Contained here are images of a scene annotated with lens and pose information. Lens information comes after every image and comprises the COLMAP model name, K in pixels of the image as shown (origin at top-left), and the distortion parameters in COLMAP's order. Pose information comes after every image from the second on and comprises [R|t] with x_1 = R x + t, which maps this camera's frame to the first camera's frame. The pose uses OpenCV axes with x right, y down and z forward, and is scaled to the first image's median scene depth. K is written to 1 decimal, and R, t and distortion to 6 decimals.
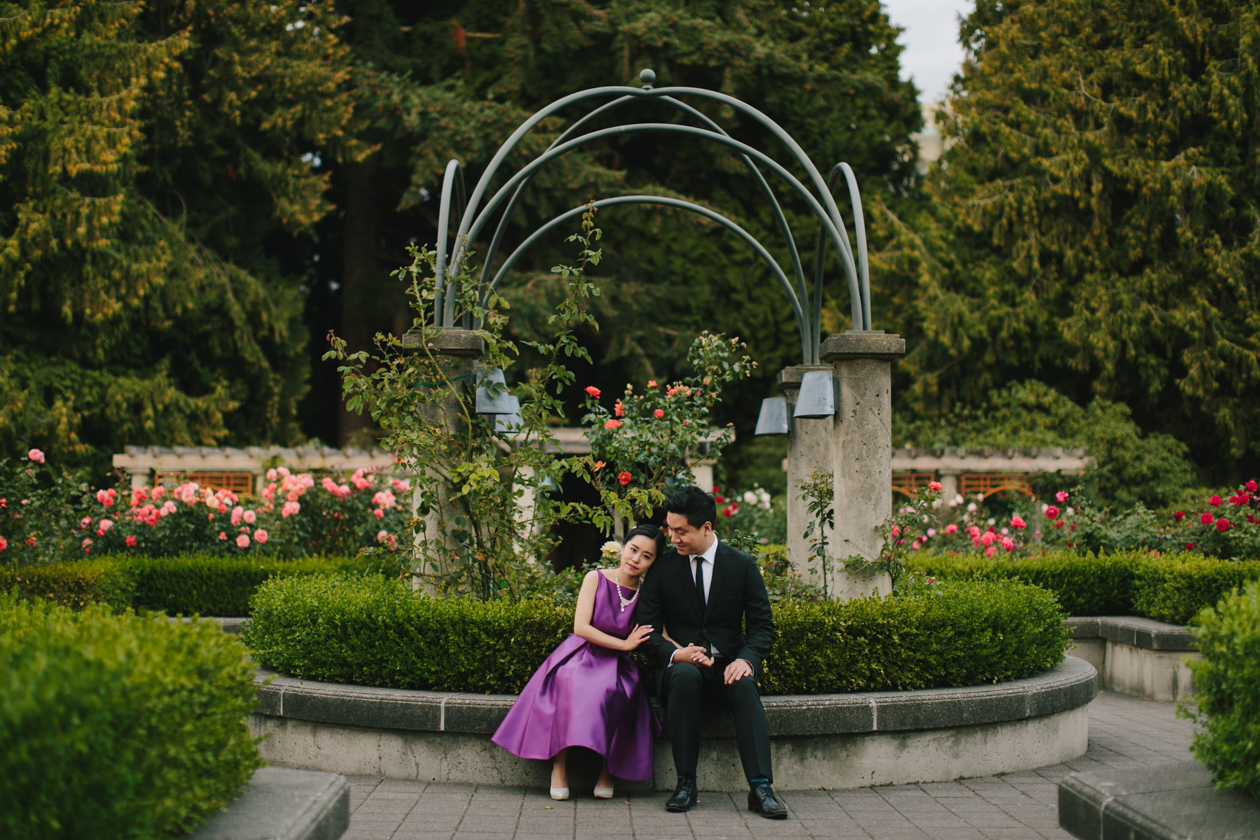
lens RADIAL K [[1759.1, 0, 753.0], [0, 1759.1, 422.5], [0, 0, 1]] dist [-0.208005, 0.394100]
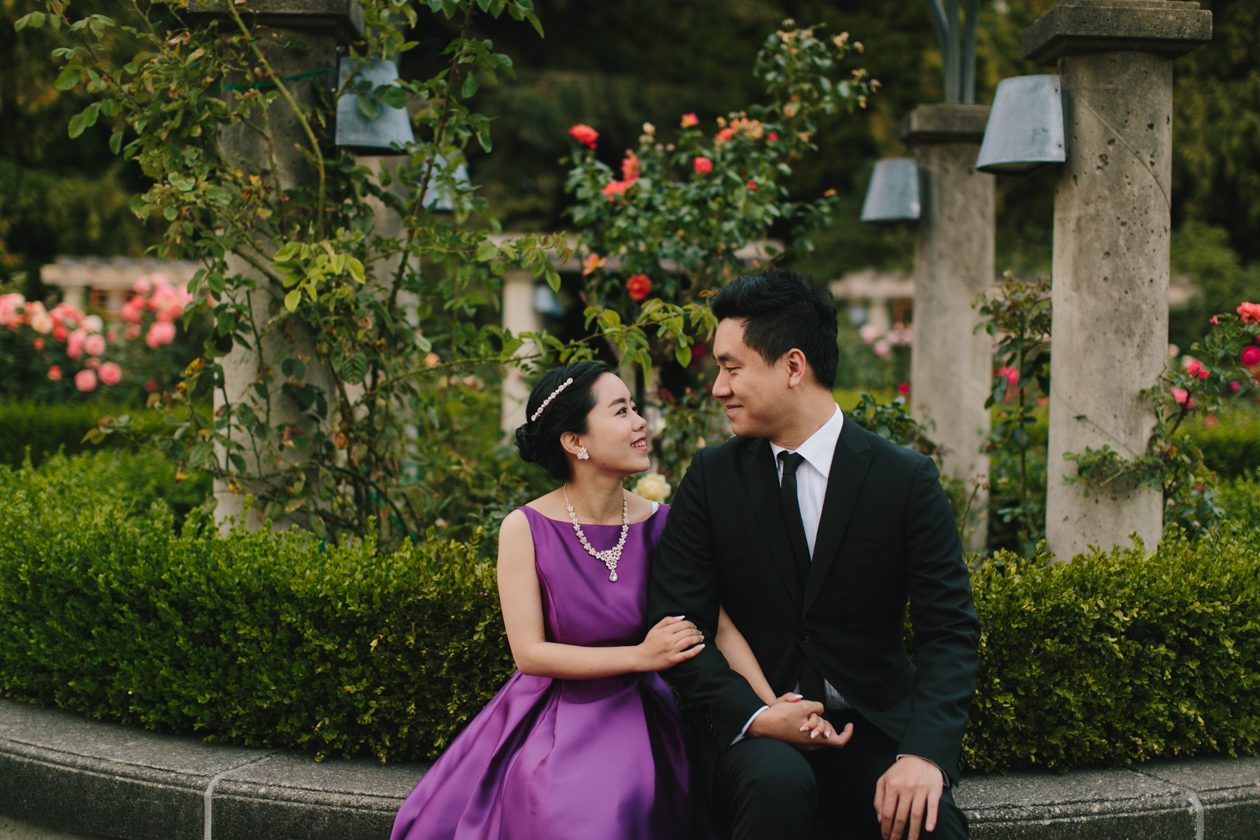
lens RADIAL K [[1759.1, 0, 753.0], [0, 1759.1, 422.5], [0, 0, 1]] dist [-0.208005, 0.394100]
pose [[0.999775, 0.018616, -0.010154, -0.034472], [-0.017543, 0.995120, 0.097103, 0.022272], [0.011912, -0.096904, 0.995222, 0.506727]]
